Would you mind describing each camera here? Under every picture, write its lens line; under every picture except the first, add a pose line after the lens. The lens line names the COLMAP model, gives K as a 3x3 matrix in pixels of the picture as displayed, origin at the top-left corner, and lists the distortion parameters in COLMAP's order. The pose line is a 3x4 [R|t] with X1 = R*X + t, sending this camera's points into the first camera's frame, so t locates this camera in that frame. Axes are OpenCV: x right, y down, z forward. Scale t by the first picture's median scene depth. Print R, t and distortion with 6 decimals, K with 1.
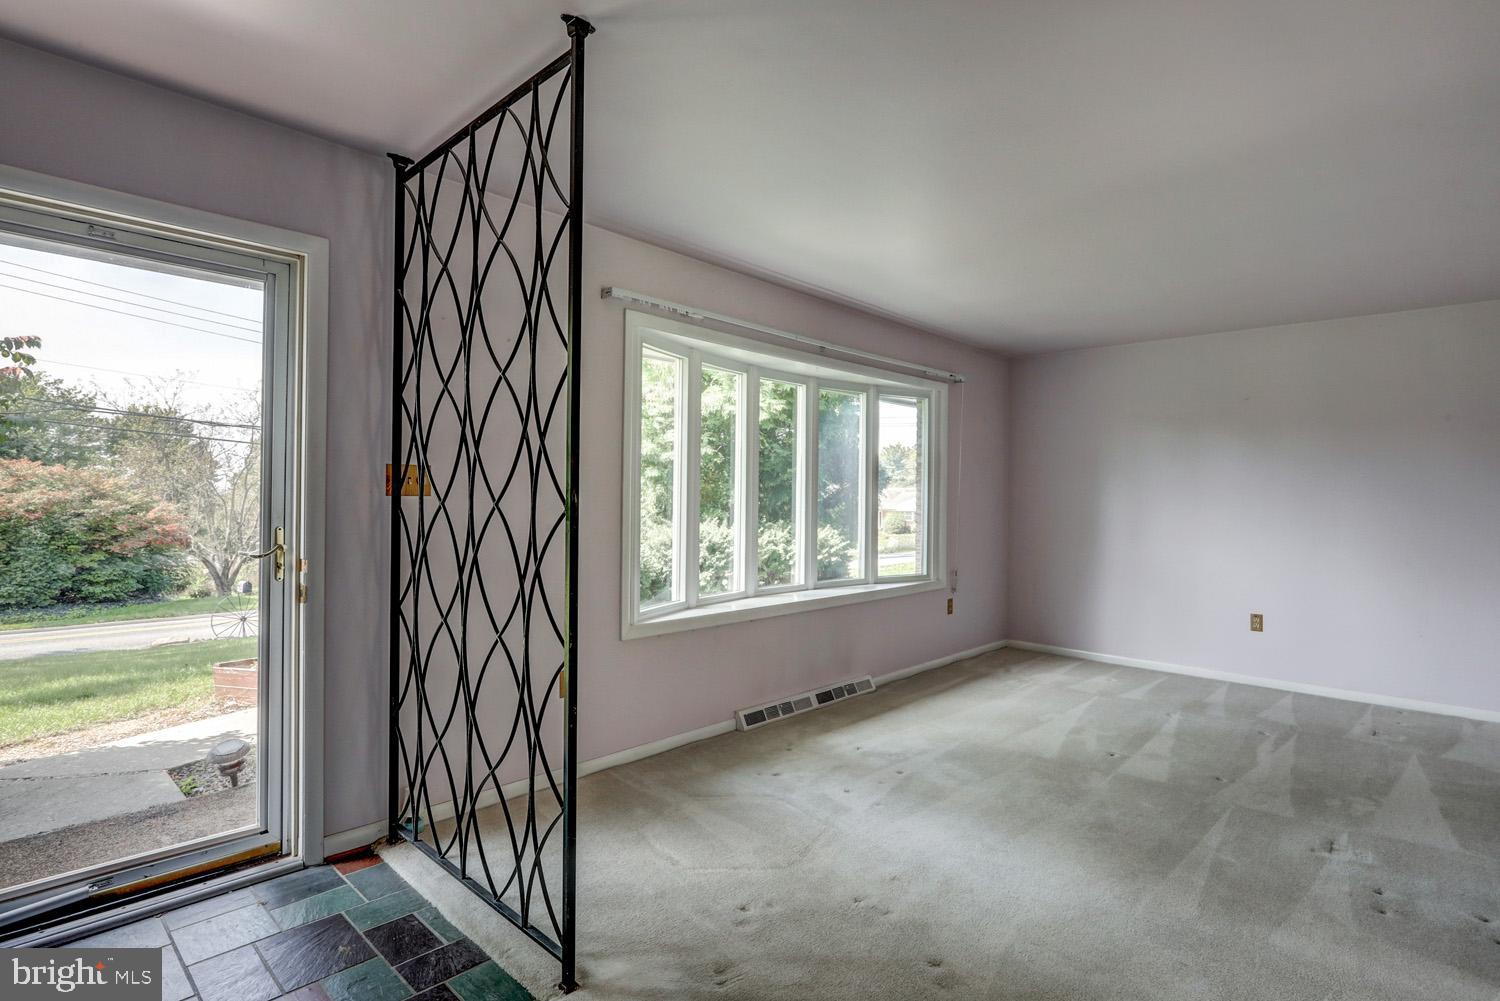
lens RADIAL K [[763.1, 0, 761.1], [0, 763.1, 498.7], [0, 0, 1]] dist [0.001770, 0.000982]
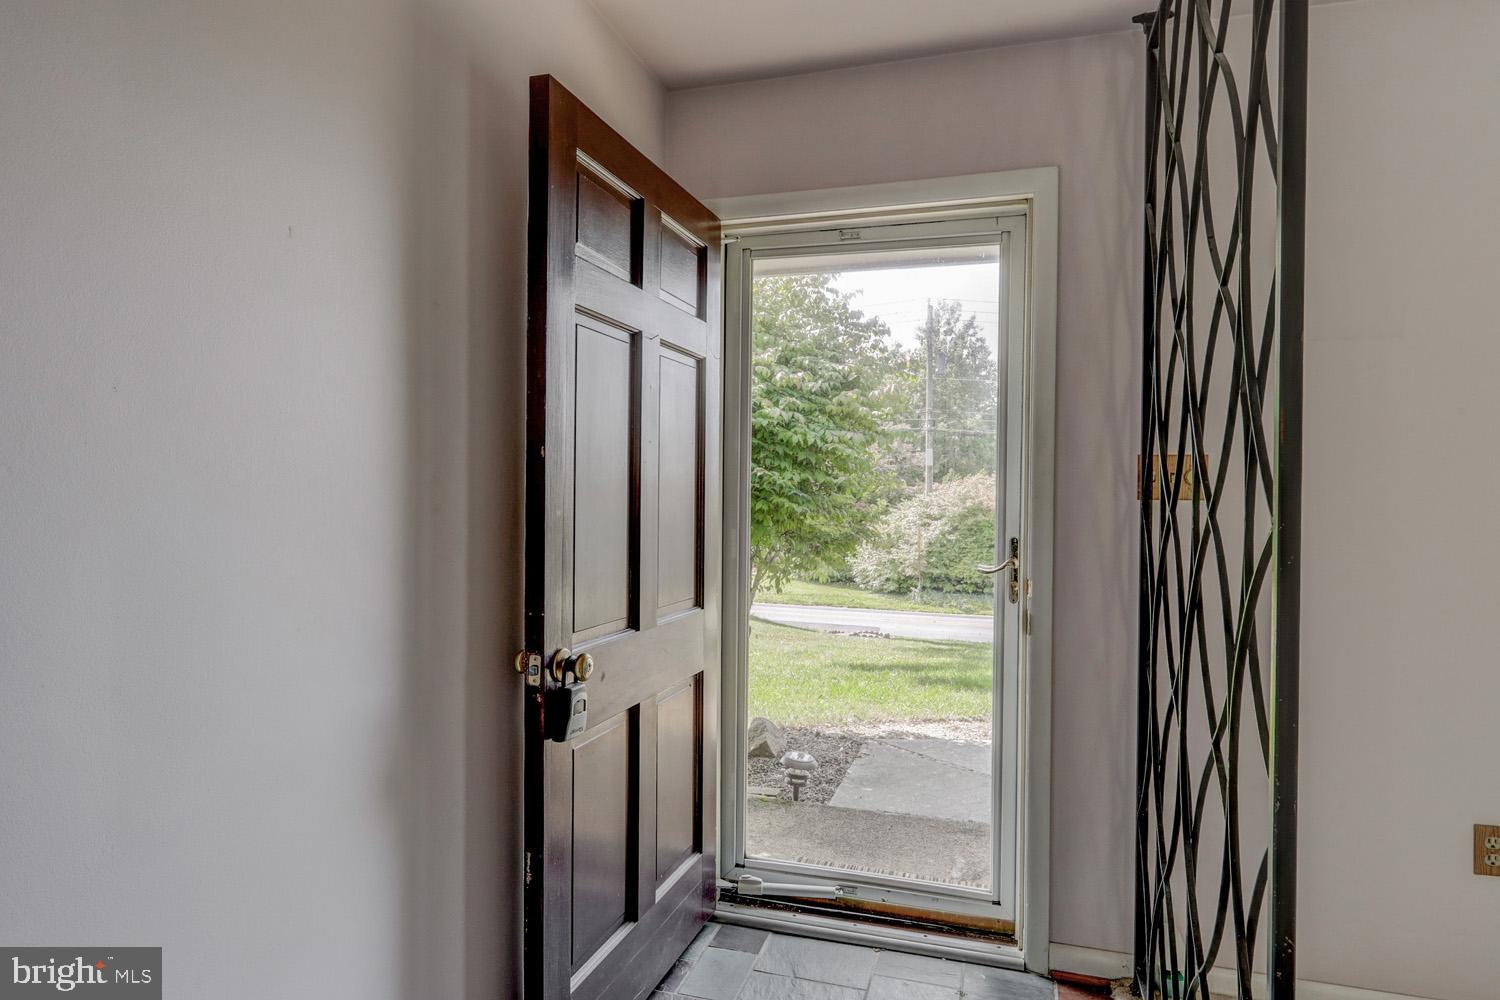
lens RADIAL K [[855.8, 0, 752.4], [0, 855.8, 497.6], [0, 0, 1]] dist [-0.004891, -0.000692]
pose [[0.441744, -0.001156, -0.897140, 0.069456], [-0.006146, 0.999972, -0.004315, -0.000605], [0.897120, 0.007420, 0.441725, 0.345135]]
